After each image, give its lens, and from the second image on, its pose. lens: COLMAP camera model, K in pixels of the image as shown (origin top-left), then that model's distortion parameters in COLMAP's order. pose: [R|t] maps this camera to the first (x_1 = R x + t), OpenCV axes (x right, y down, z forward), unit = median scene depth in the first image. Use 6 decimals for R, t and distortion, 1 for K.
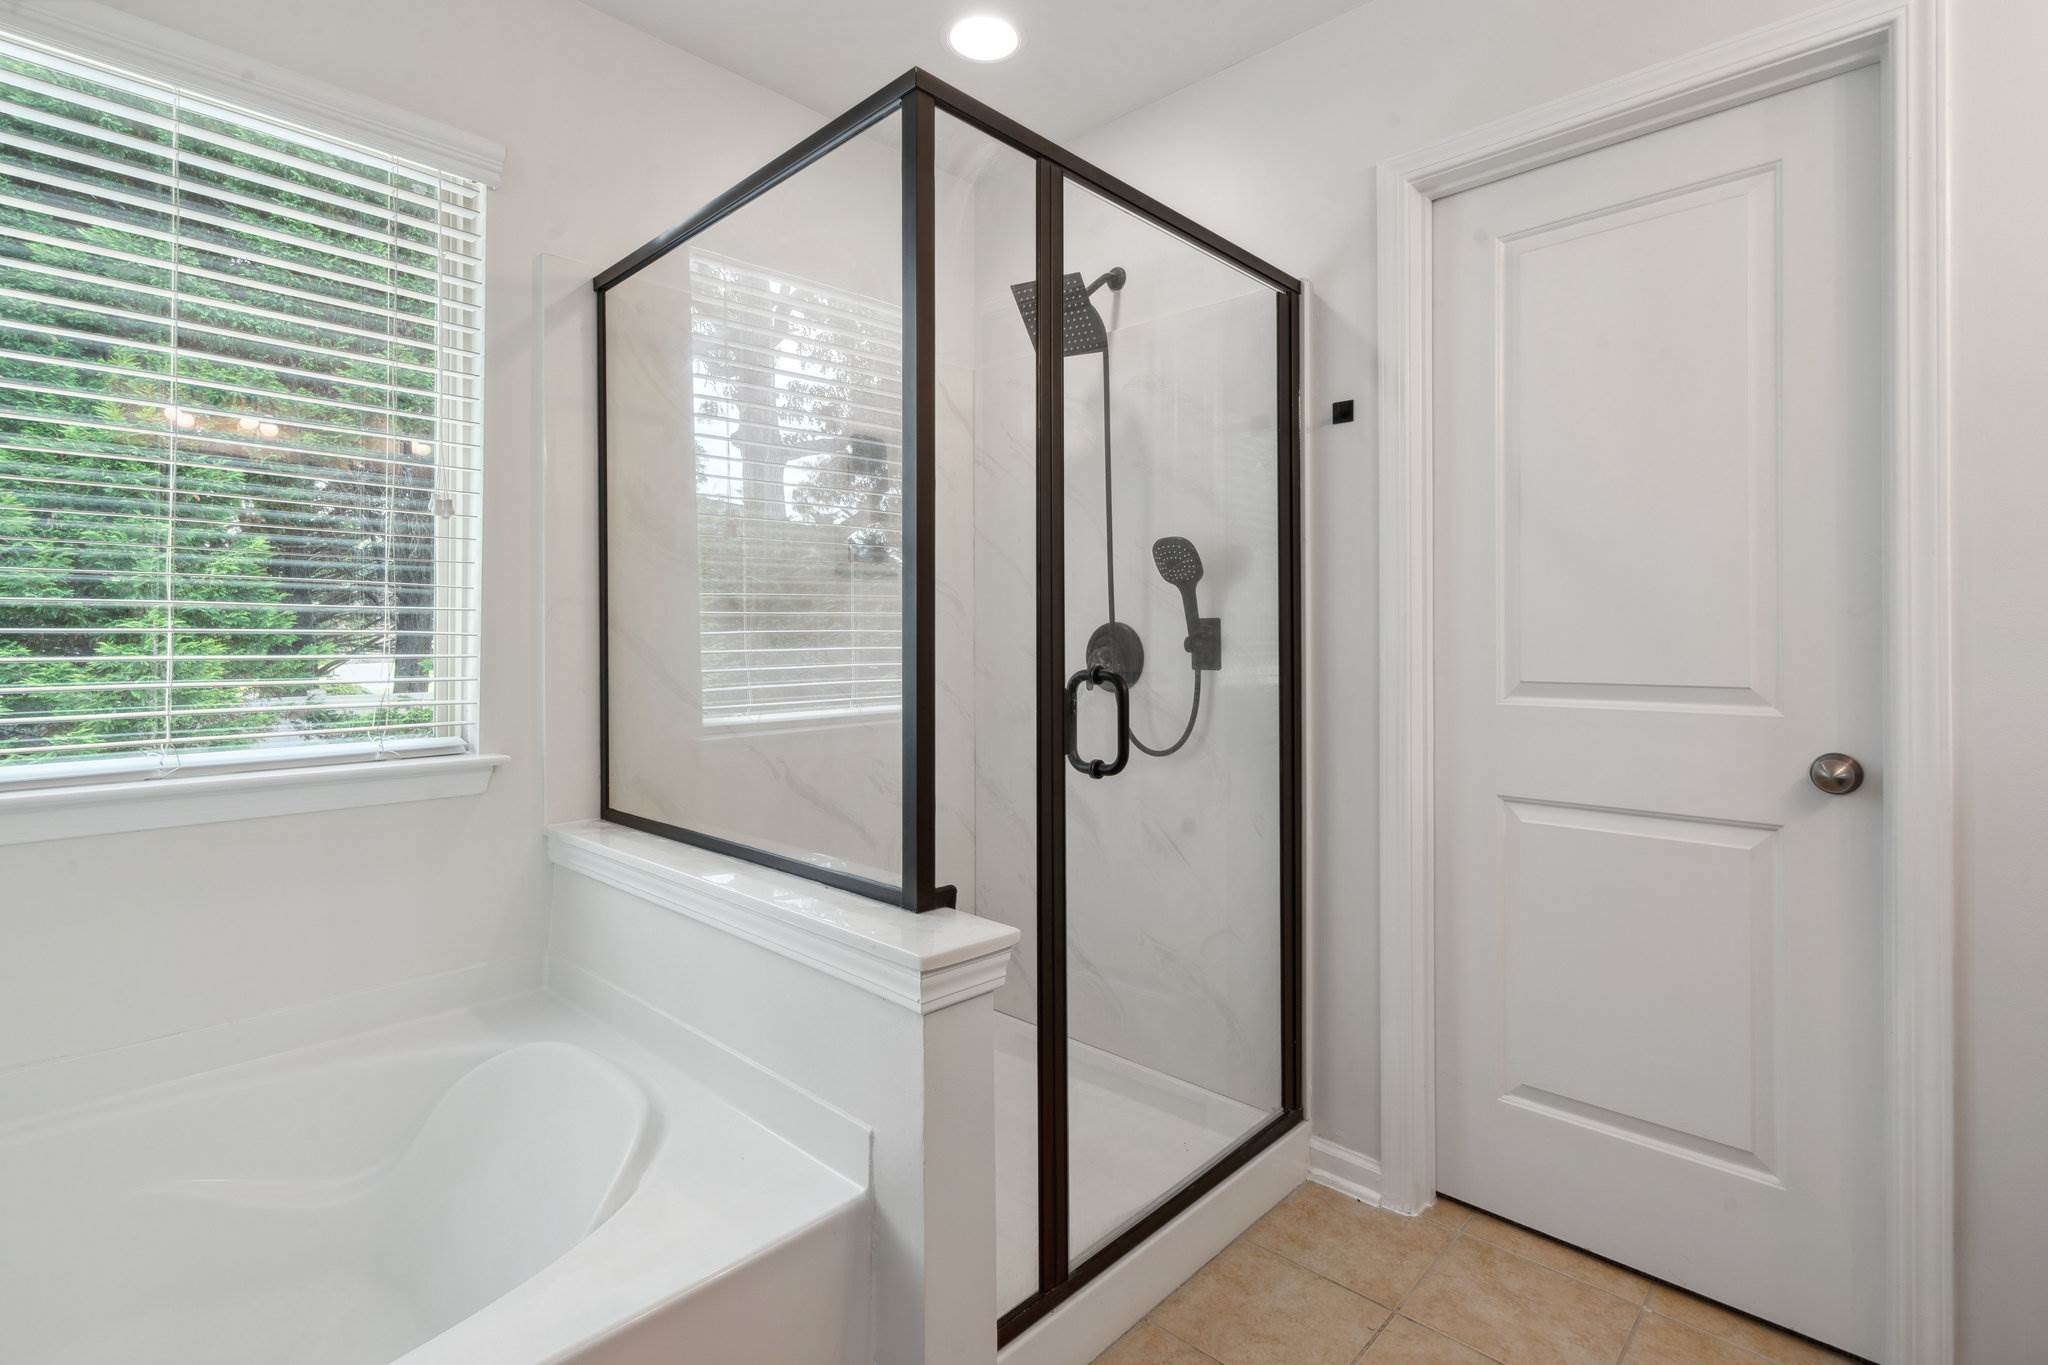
lens RADIAL K [[959.9, 0, 1055.4], [0, 959.9, 640.7], [0, 0, 1]] dist [0.004498, 0.000482]
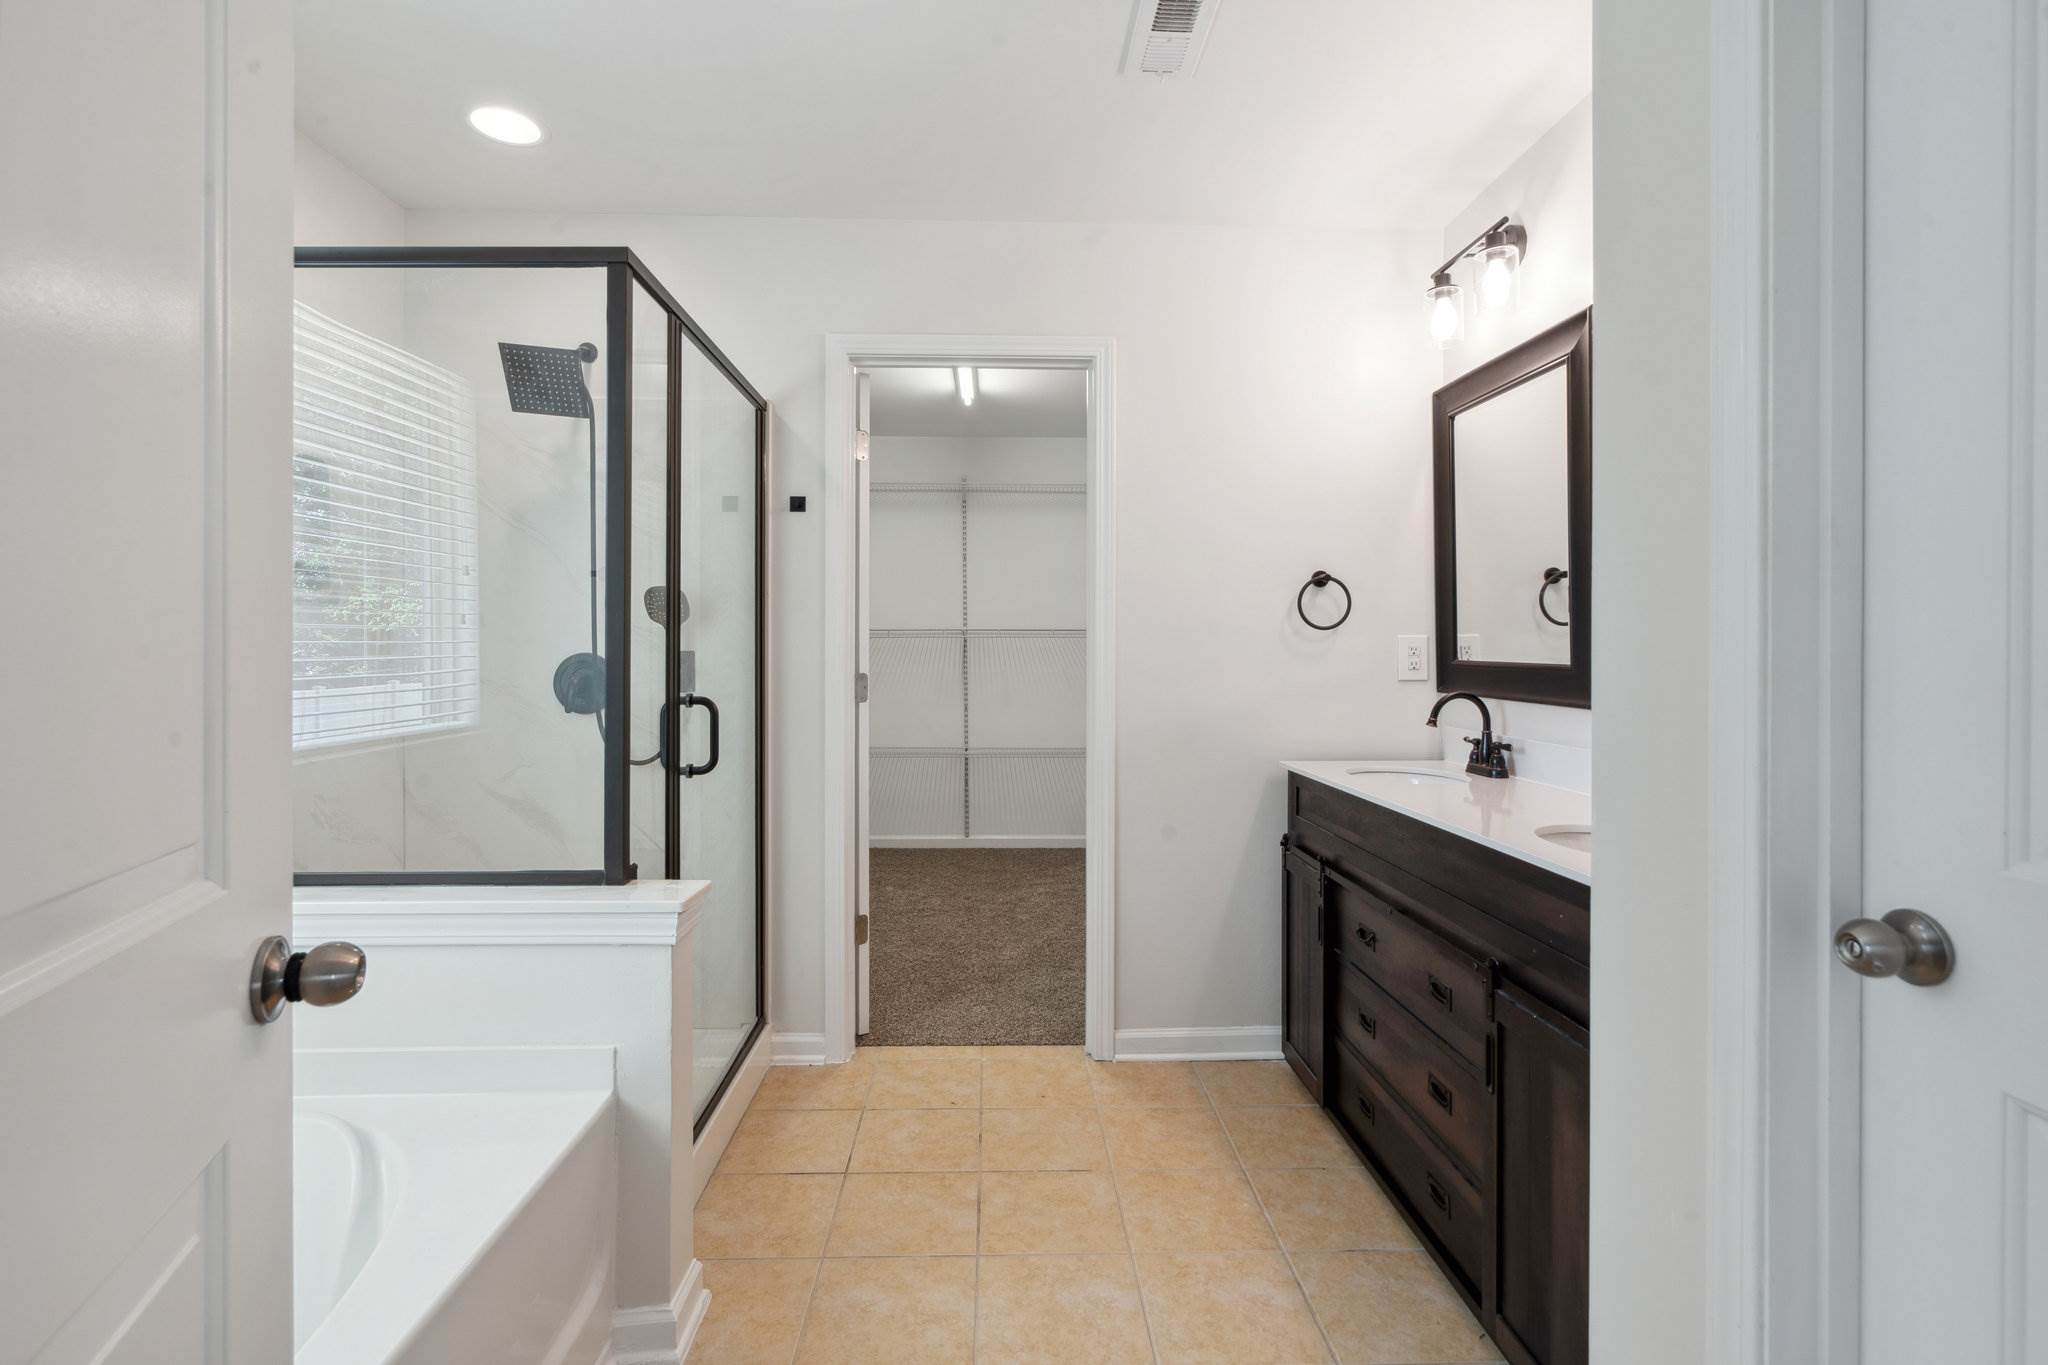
lens RADIAL K [[959.9, 0, 1016.3], [0, 959.9, 663.9], [0, 0, 1]] dist [0.004498, 0.000482]
pose [[0.712724, -0.007186, 0.701408, -0.456775], [-0.003004, 0.999907, 0.013296, -0.027793], [-0.701438, -0.011583, 0.712636, -0.213419]]
